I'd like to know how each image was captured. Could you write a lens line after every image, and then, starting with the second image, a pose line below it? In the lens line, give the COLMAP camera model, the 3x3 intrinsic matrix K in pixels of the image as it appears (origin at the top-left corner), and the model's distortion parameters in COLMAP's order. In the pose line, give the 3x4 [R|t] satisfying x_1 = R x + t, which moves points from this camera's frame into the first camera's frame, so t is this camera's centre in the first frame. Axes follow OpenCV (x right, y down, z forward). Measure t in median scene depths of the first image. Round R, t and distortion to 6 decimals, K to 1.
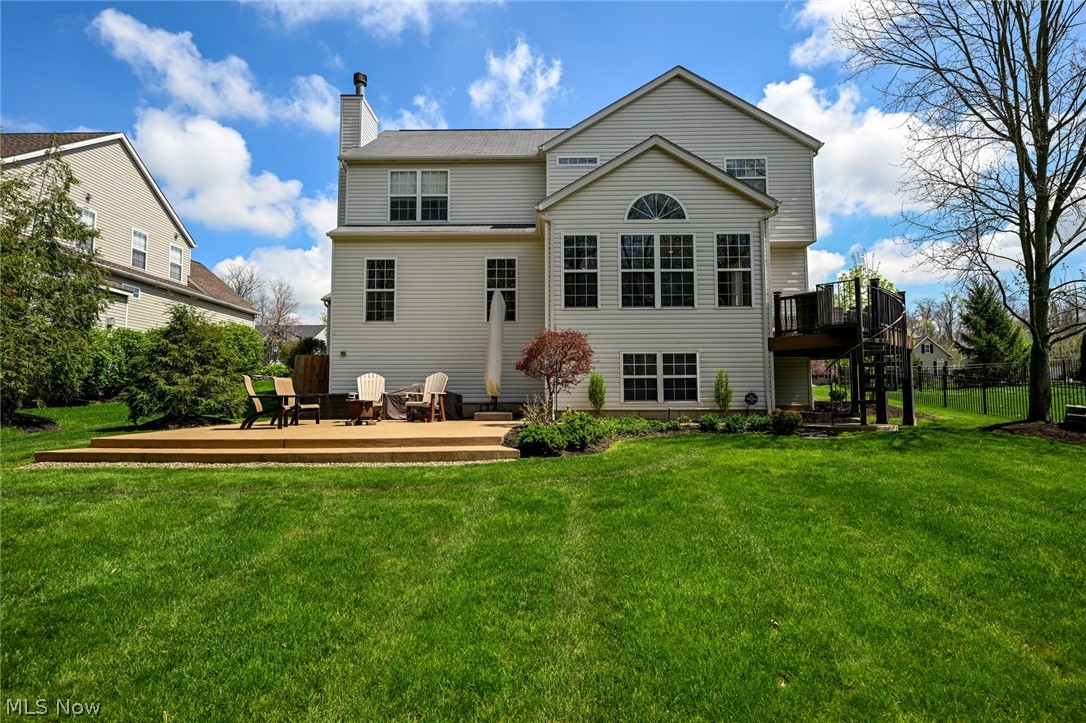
lens RADIAL K [[548.8, 0, 542.3], [0, 548.8, 361.7], [0, 0, 1]] dist [-0.003884, -0.000348]
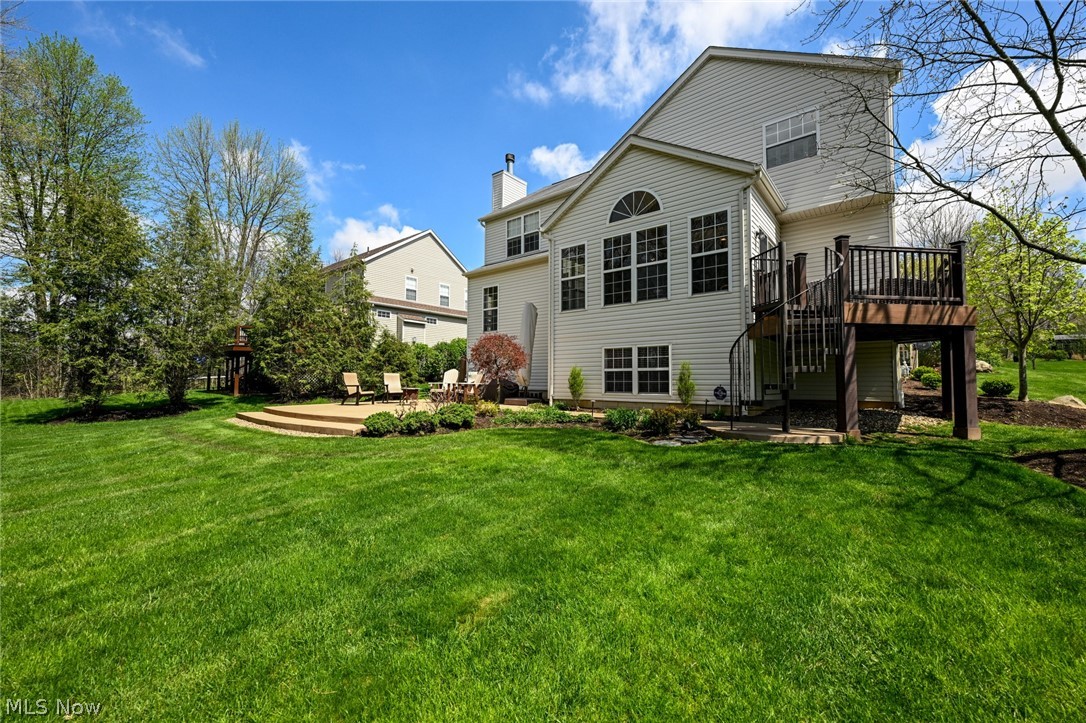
lens RADIAL K [[421.2, 0, 542.8], [0, 421.2, 362.7], [0, 0, 1]] dist [-0.000949, -0.000072]
pose [[0.791705, -0.018538, -0.610623, 0.556501], [0.031938, 0.999429, 0.011066, 0.000071], [0.610069, -0.028263, 0.791844, 0.262524]]
